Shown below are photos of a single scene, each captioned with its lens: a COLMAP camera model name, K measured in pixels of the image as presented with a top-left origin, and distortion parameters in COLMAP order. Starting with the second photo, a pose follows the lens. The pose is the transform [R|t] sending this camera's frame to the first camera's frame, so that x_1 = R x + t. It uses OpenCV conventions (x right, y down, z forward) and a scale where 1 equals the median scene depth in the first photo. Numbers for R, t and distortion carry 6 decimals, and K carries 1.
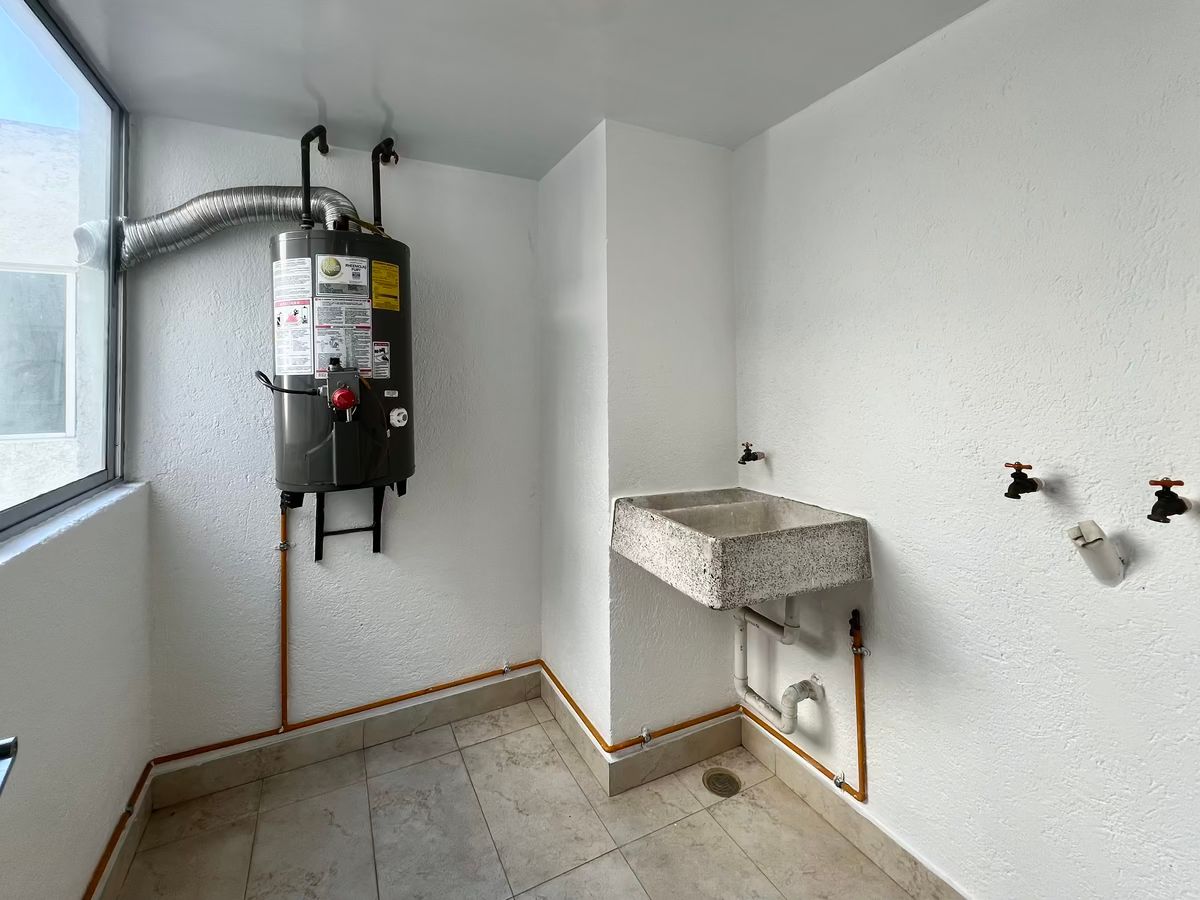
lens RADIAL K [[482.9, 0, 593.3], [0, 482.9, 446.1], [0, 0, 1]] dist [-0.001344, -0.000012]
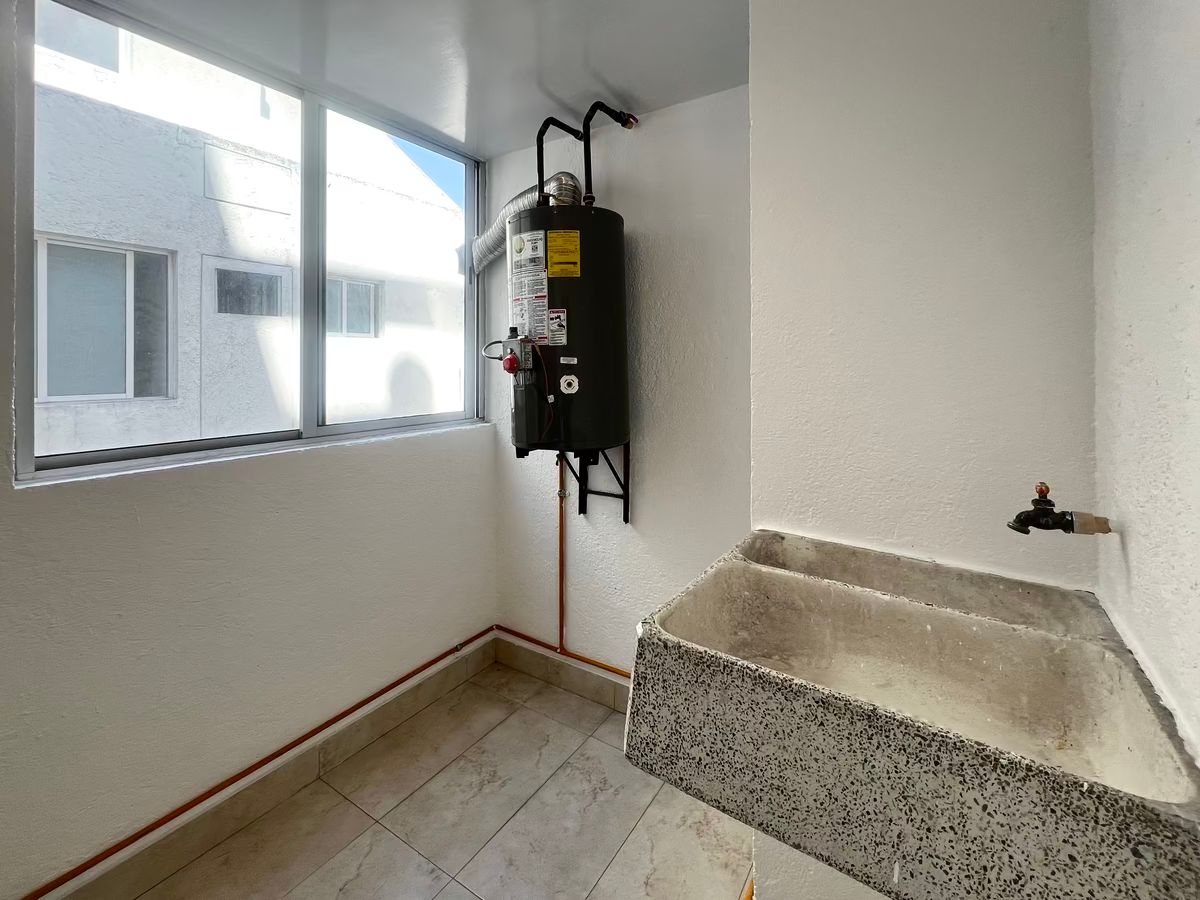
lens RADIAL K [[512.1, 0, 602.8], [0, 512.1, 416.0], [0, 0, 1]] dist [-0.002560, -0.000175]
pose [[0.546176, 0.093270, -0.832462, 0.527840], [-0.114569, 0.992761, 0.036061, -0.041645], [0.829799, 0.075678, 0.552908, 0.492129]]
